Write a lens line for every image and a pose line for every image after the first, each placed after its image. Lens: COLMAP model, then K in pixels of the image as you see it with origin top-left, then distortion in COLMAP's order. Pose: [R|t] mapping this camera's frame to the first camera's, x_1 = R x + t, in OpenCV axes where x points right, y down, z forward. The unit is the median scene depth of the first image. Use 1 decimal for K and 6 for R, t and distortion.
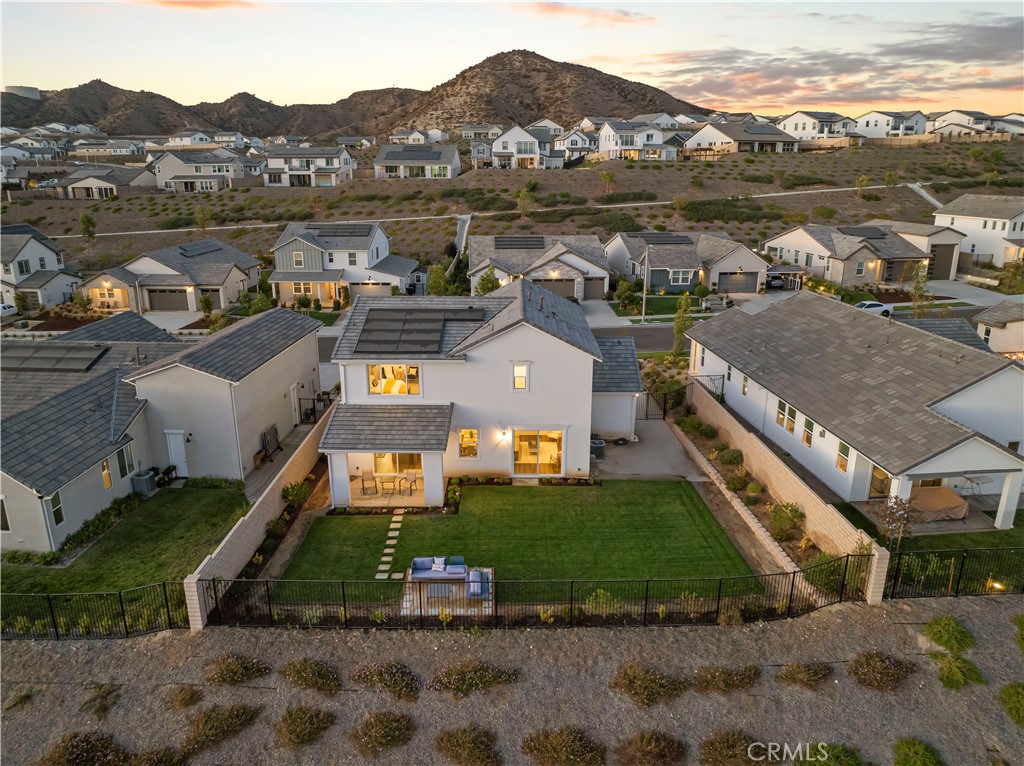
lens RADIAL K [[717.1, 0, 512.0], [0, 717.1, 383.0], [0, 0, 1]] dist [-0.043440, 0.007976]
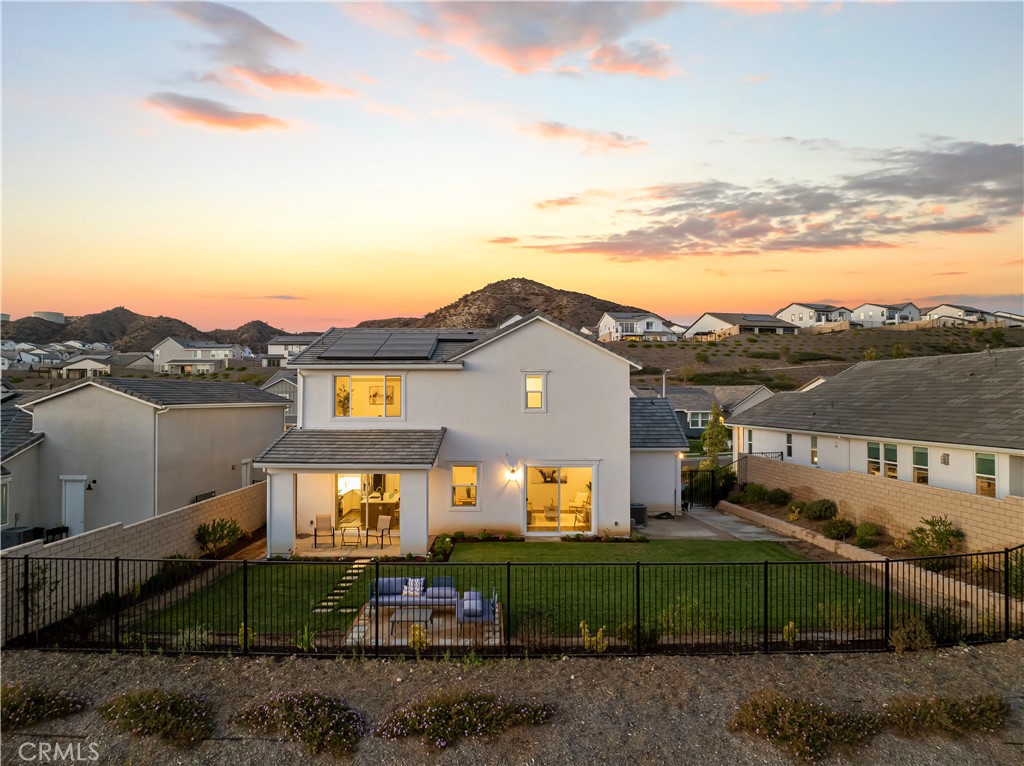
lens RADIAL K [[720.1, 0, 512.0], [0, 720.1, 383.0], [0, 0, 1]] dist [-0.038625, -0.001744]
pose [[0.999999, 0.000165, 0.001655, -0.005568], [0.000354, 0.951040, -0.309069, 0.088037], [-0.001626, 0.309069, 0.951038, 0.109393]]
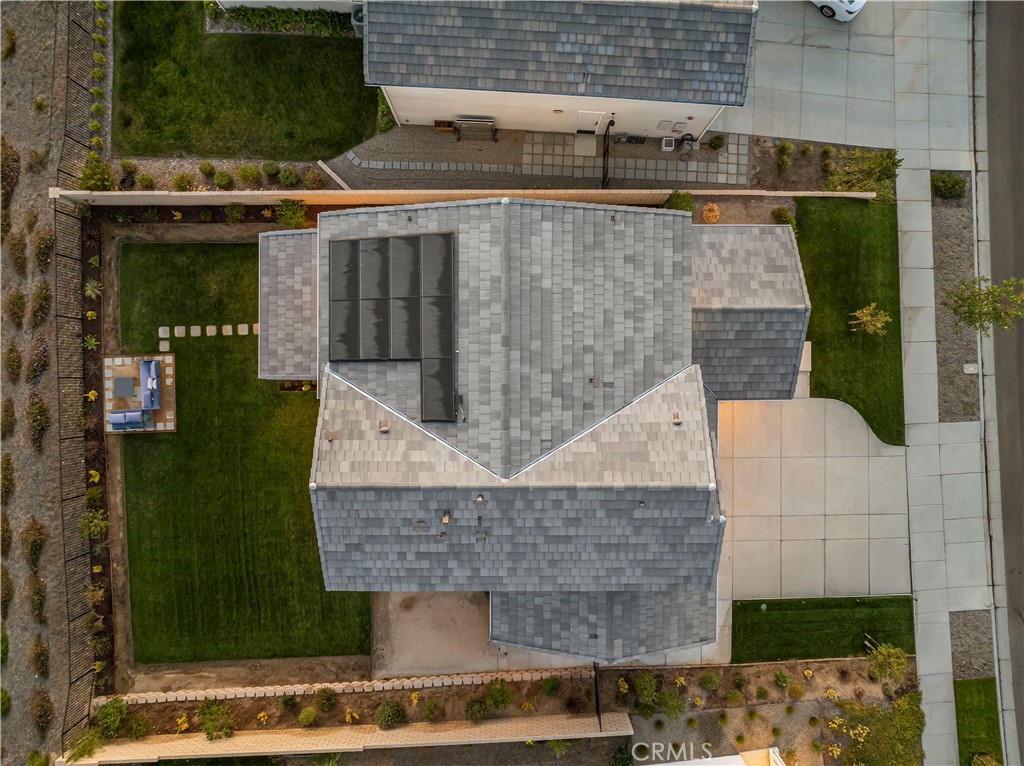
lens RADIAL K [[717.1, 0, 512.0], [0, 717.1, 383.0], [0, 0, 1]] dist [-0.043440, 0.007976]
pose [[0.007196, 0.999933, 0.009102, -0.034942], [-0.285211, -0.006672, 0.958442, -0.306420], [0.958438, -0.009493, 0.285143, 0.387071]]
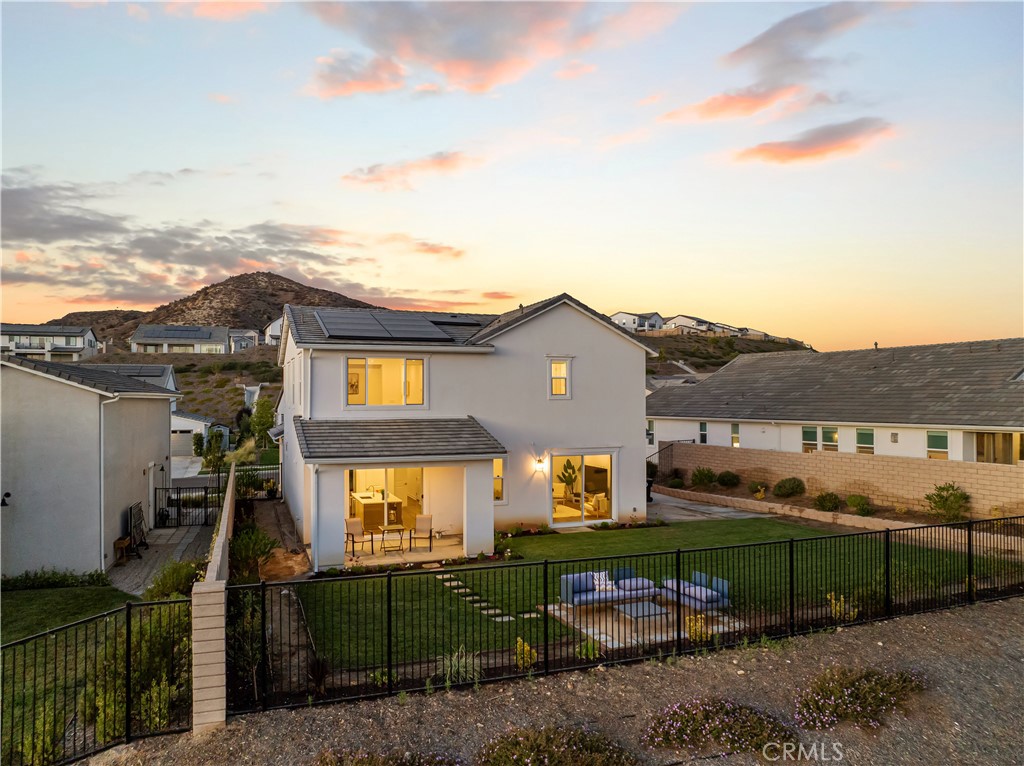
lens RADIAL K [[720.1, 0, 512.0], [0, 720.1, 383.0], [0, 0, 1]] dist [-0.038625, -0.001744]
pose [[0.934597, 0.005118, 0.355671, -0.119570], [0.105944, 0.950511, -0.292070, 0.083253], [-0.339564, 0.310649, 0.887803, 0.146365]]
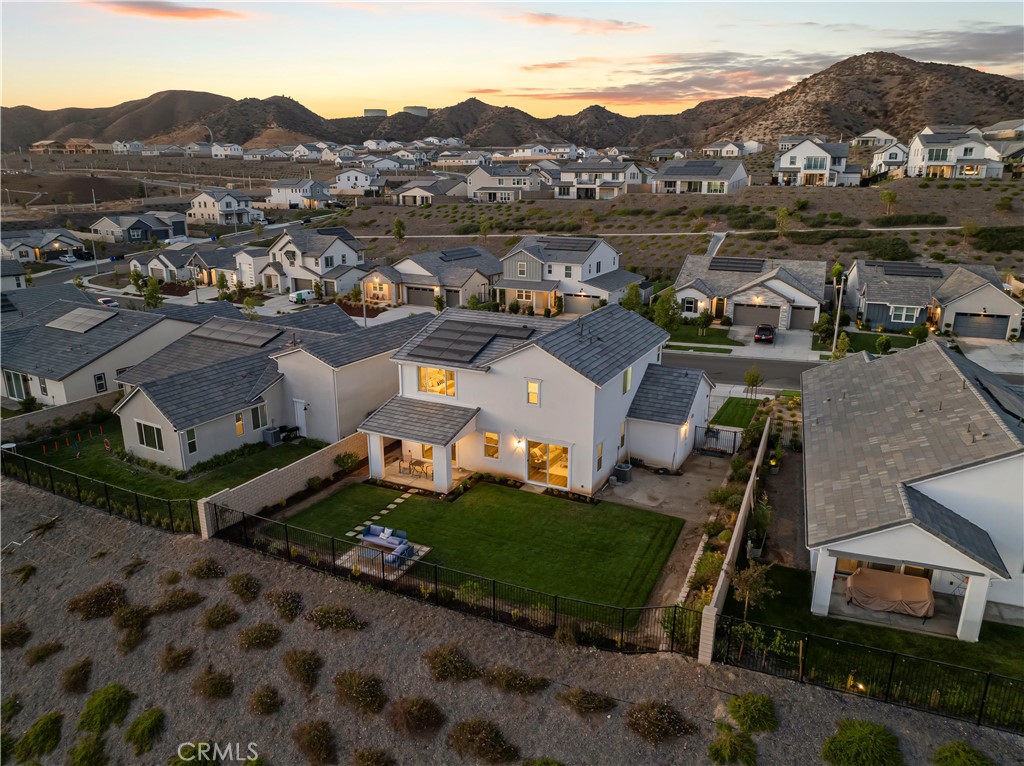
lens RADIAL K [[717.1, 0, 512.0], [0, 717.1, 383.0], [0, 0, 1]] dist [-0.043440, 0.007976]
pose [[0.894782, 0.123150, -0.429184, 0.183255], [-0.127697, 0.991644, 0.018314, -0.015878], [0.427854, 0.038418, 0.903031, -0.004753]]
